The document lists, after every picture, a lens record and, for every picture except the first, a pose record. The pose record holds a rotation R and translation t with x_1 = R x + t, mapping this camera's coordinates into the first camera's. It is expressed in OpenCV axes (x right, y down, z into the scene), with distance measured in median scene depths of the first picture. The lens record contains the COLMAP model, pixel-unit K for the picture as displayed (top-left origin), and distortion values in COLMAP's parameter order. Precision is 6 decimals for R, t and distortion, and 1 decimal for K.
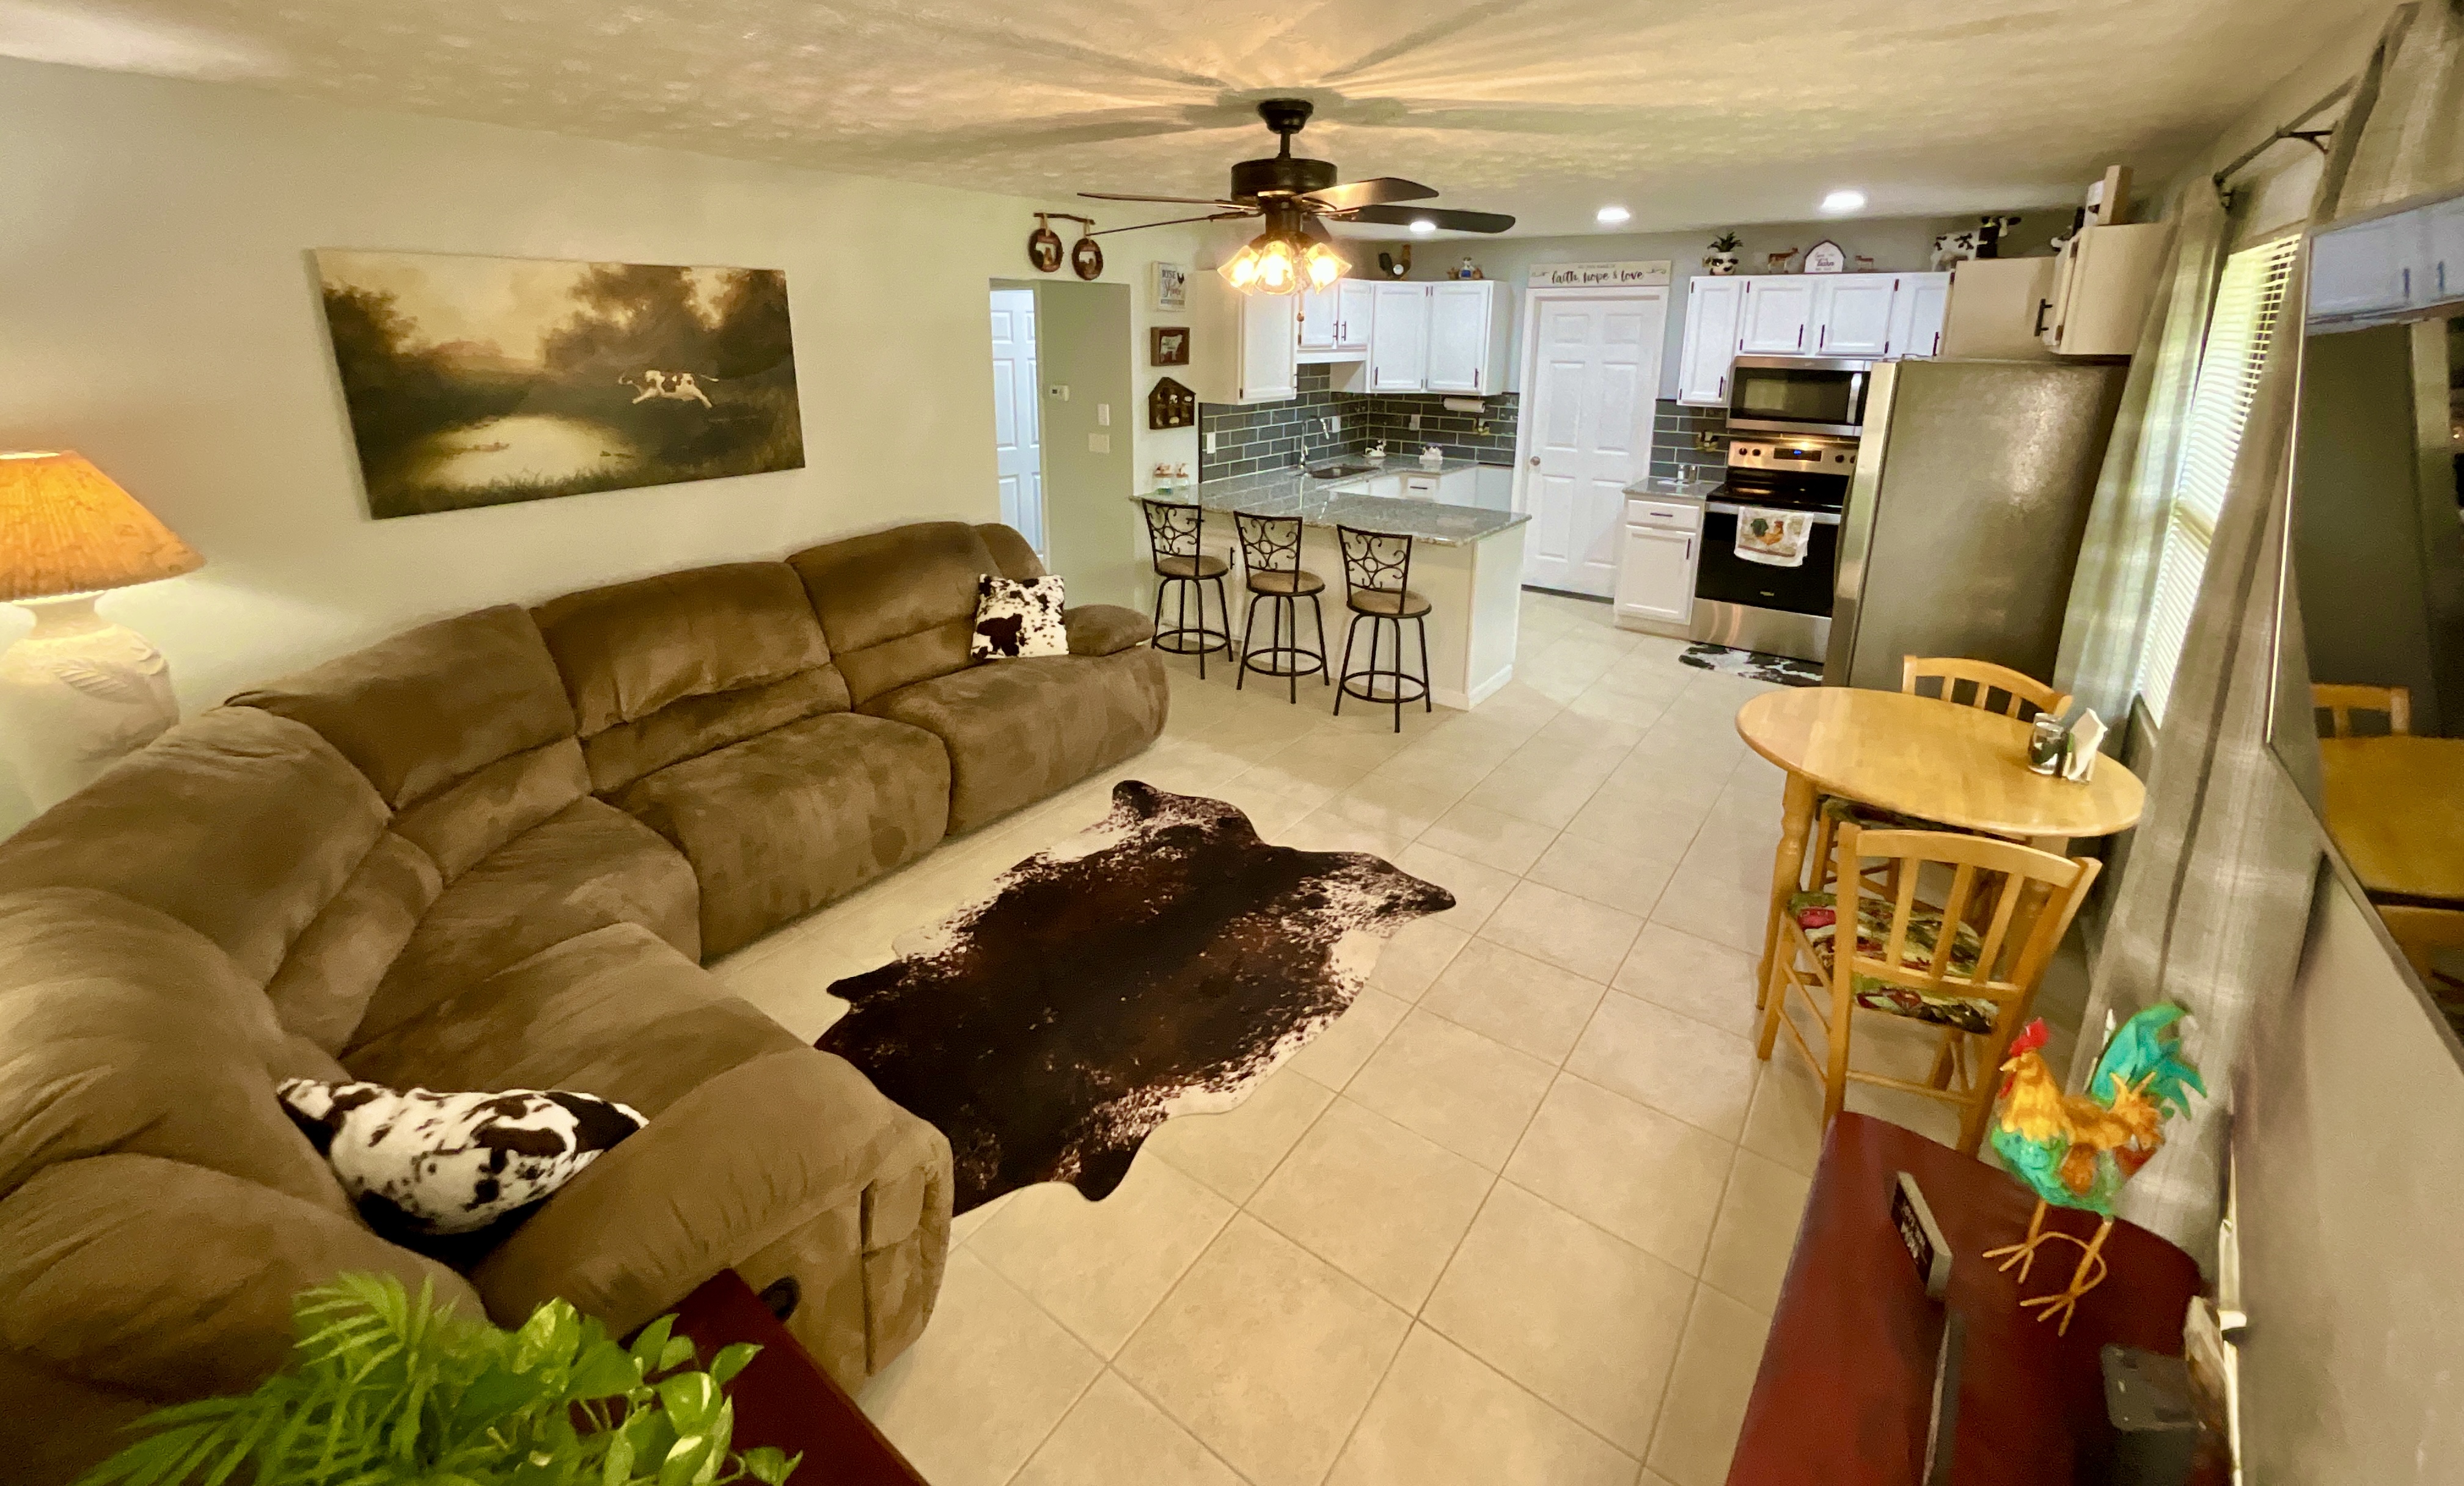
lens RADIAL K [[1004.7, 0, 1236.7], [0, 1004.7, 565.9], [0, 0, 1]] dist [-0.001233, -0.000020]
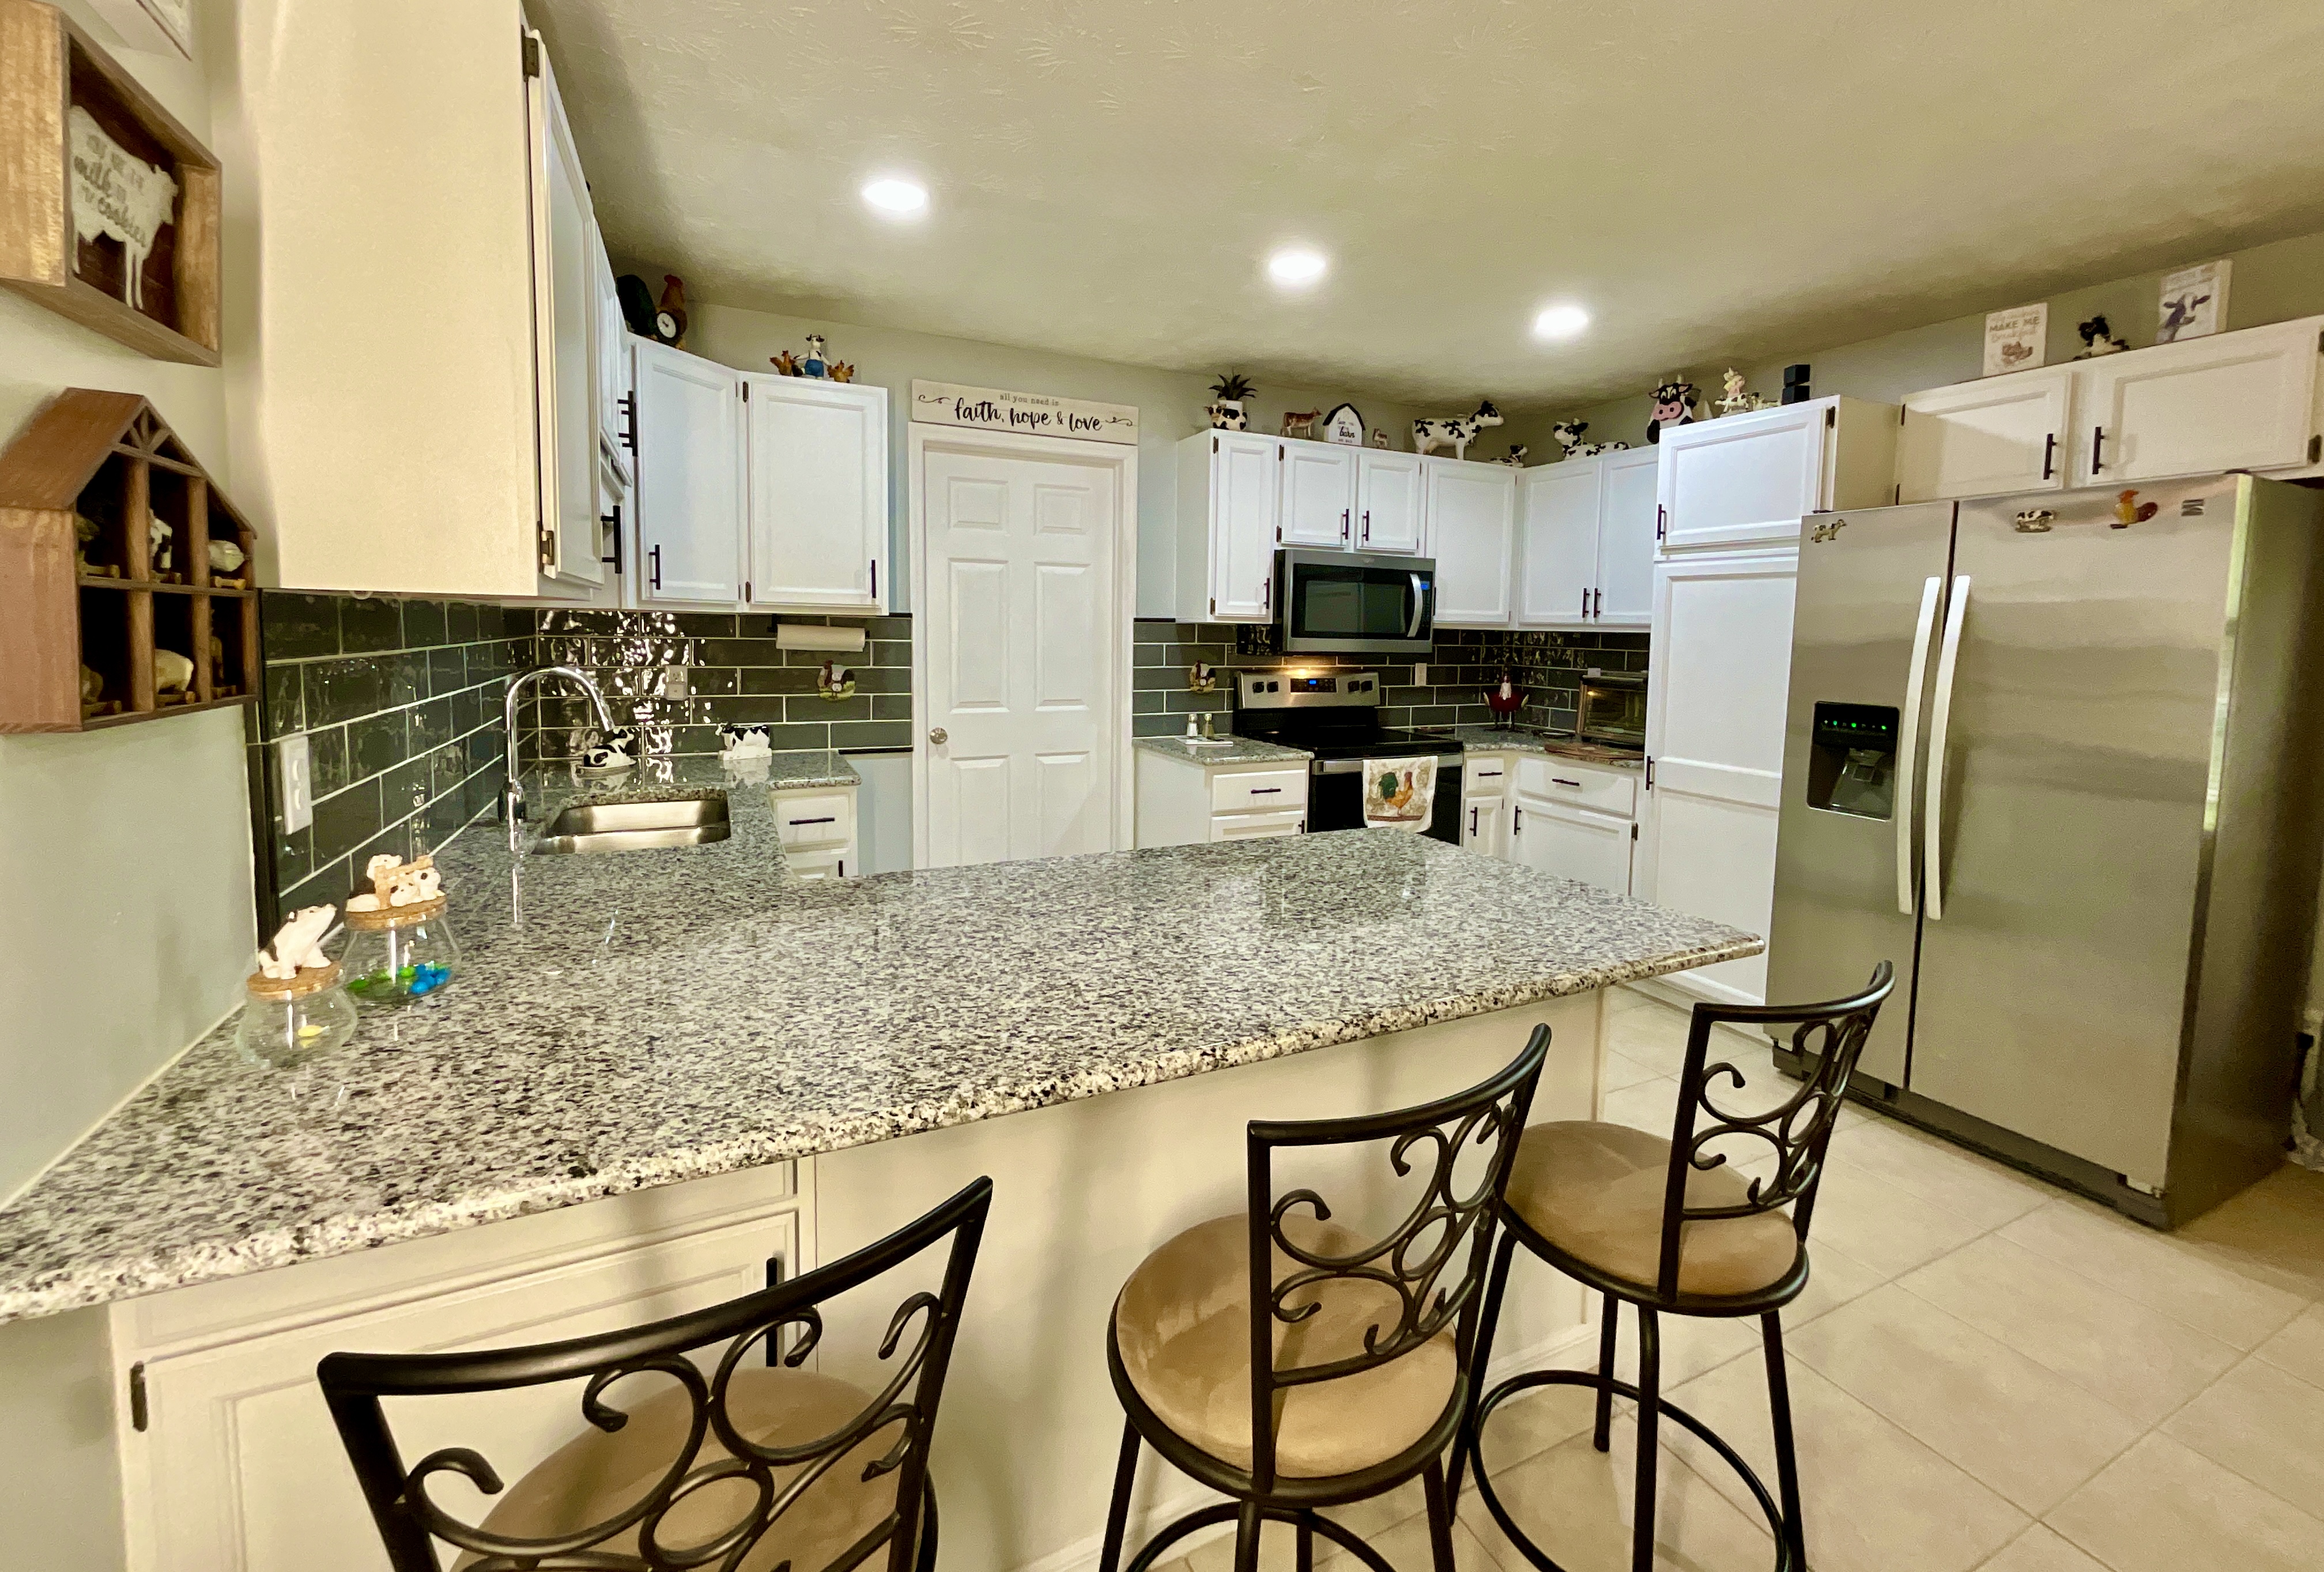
lens RADIAL K [[944.8, 0, 1162.1], [0, 944.8, 701.3], [0, 0, 1]] dist [-0.001048, 0.000038]
pose [[0.473752, -0.067718, 0.878051, -0.115707], [0.190929, 0.981223, -0.027340, -0.099465], [-0.859712, 0.180598, 0.477785, 0.747138]]
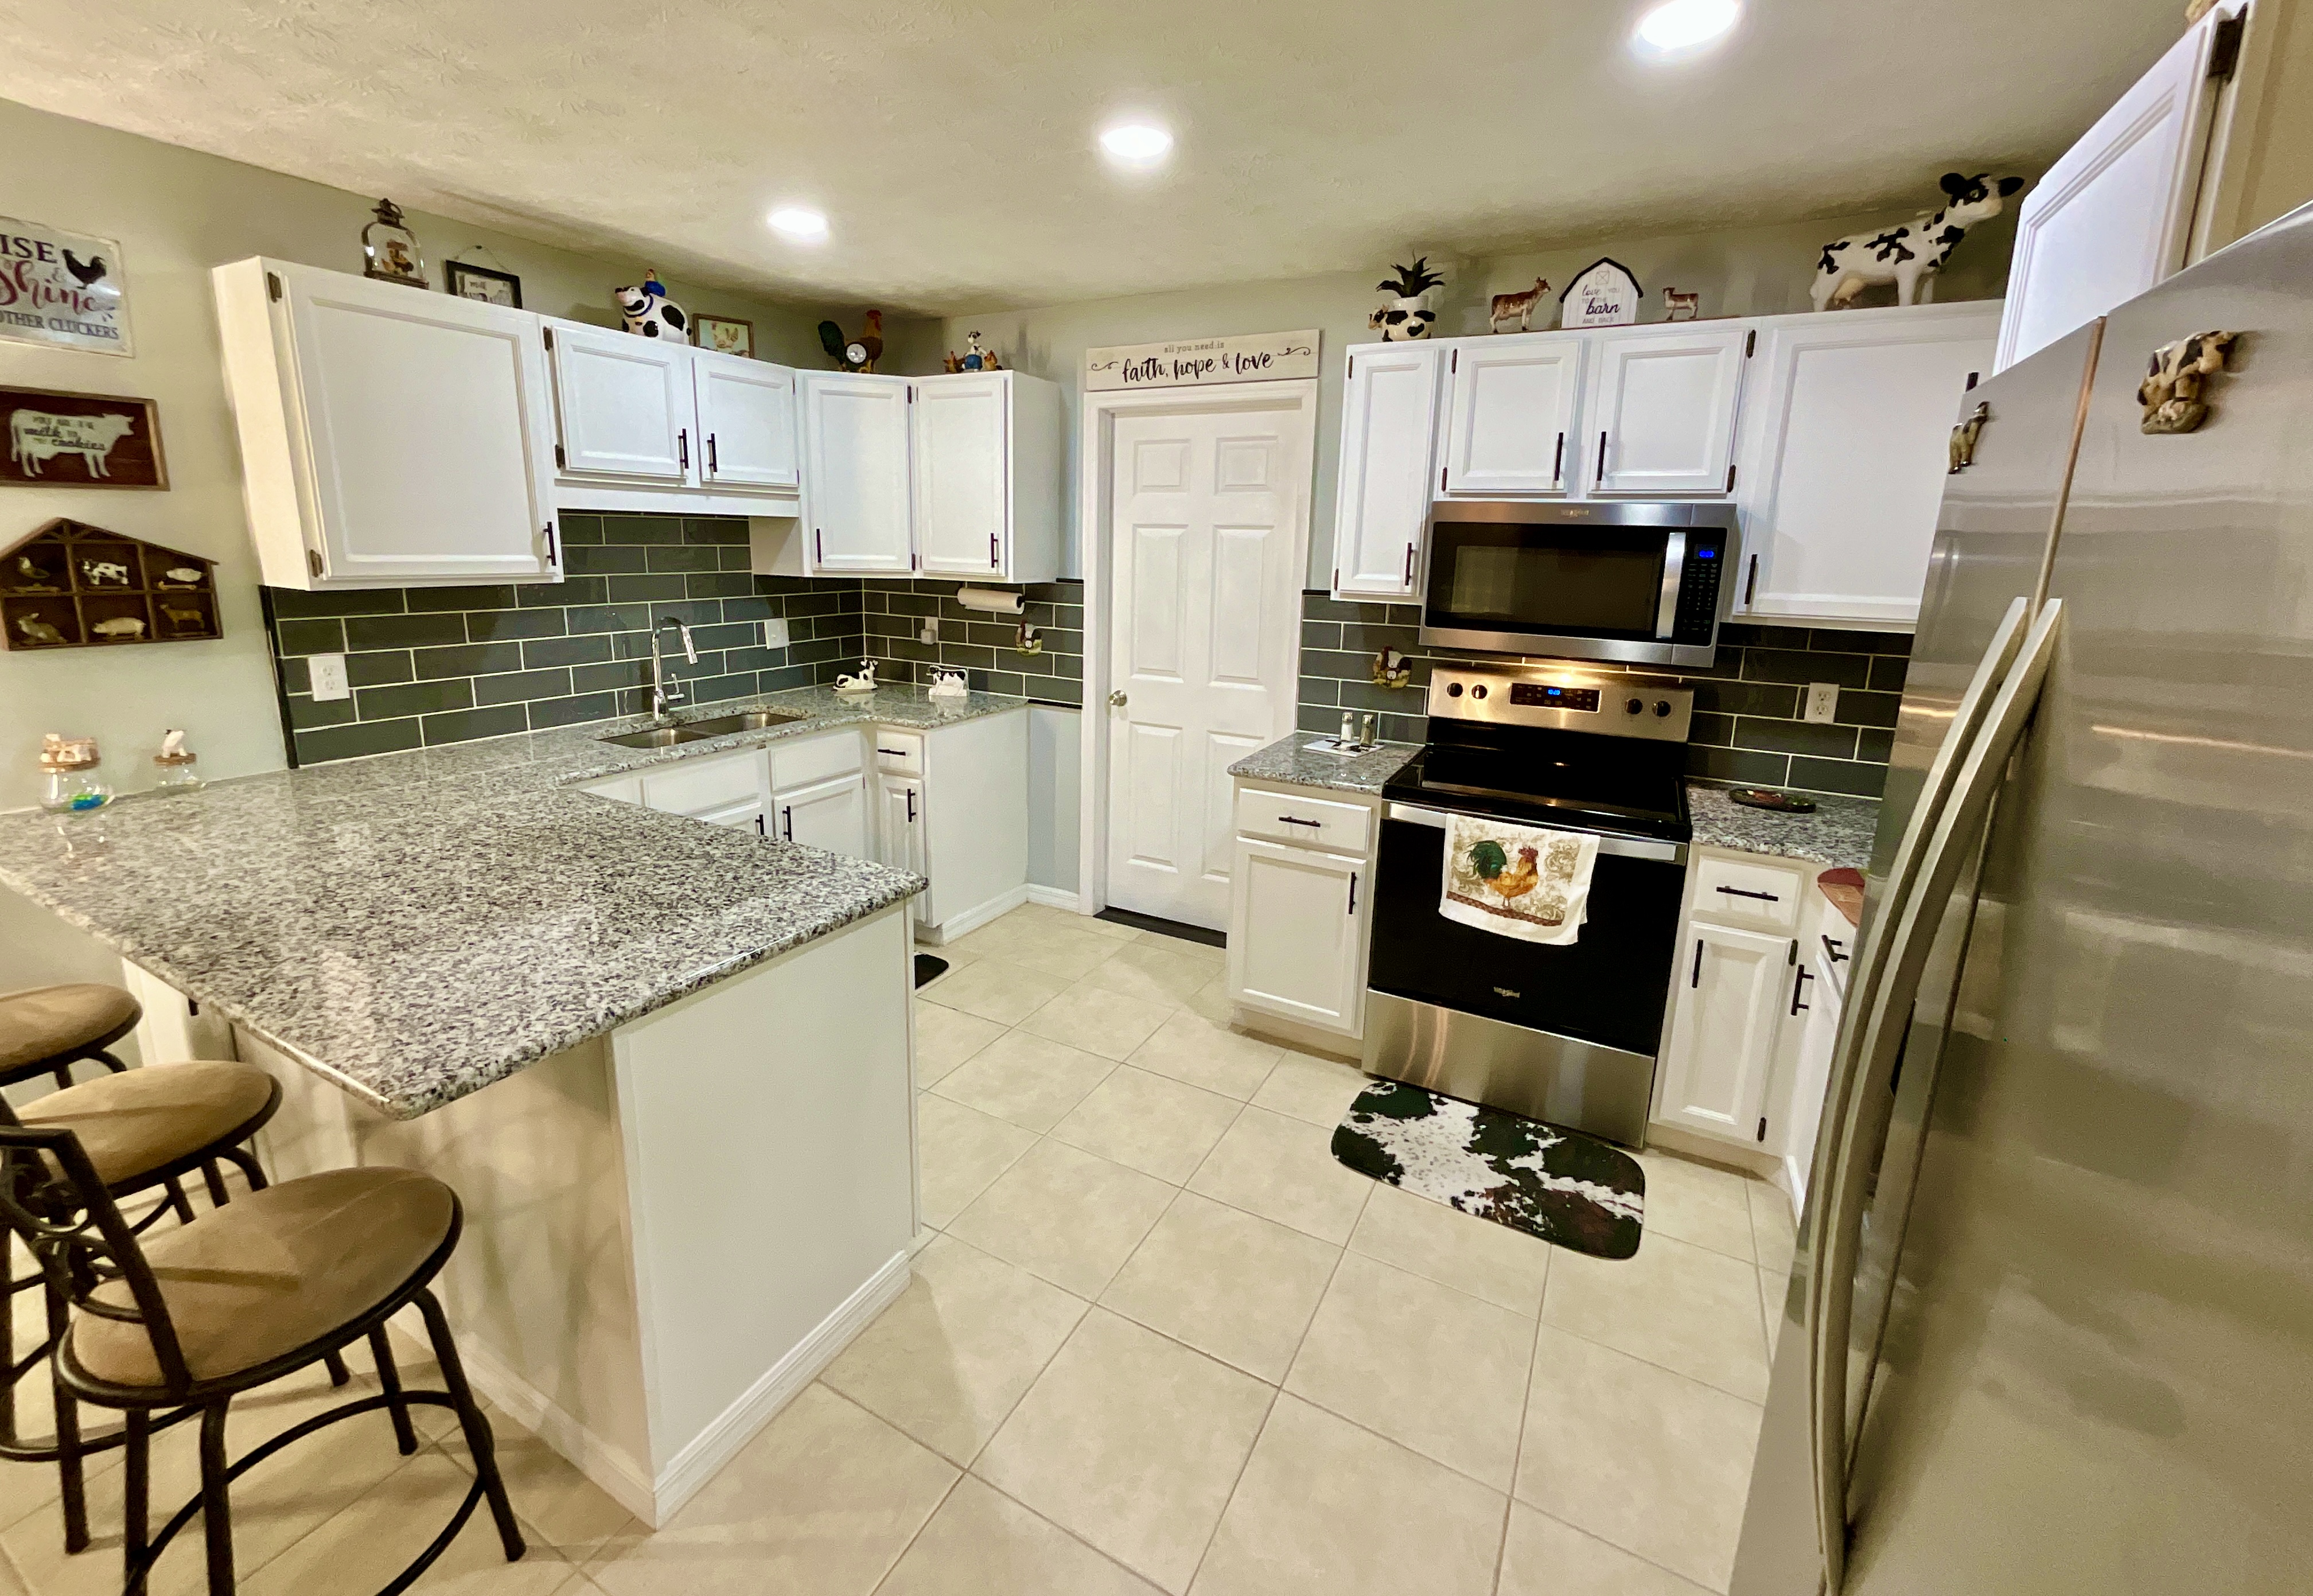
lens RADIAL K [[937.6, 0, 1154.0], [0, 937.6, 732.2], [0, 0, 1]] dist [0.000250, -0.000128]
pose [[0.990212, -0.012004, 0.139057, 0.282478], [0.016047, 0.999479, -0.027992, -0.080967], [-0.138649, 0.029949, 0.989889, 0.541893]]
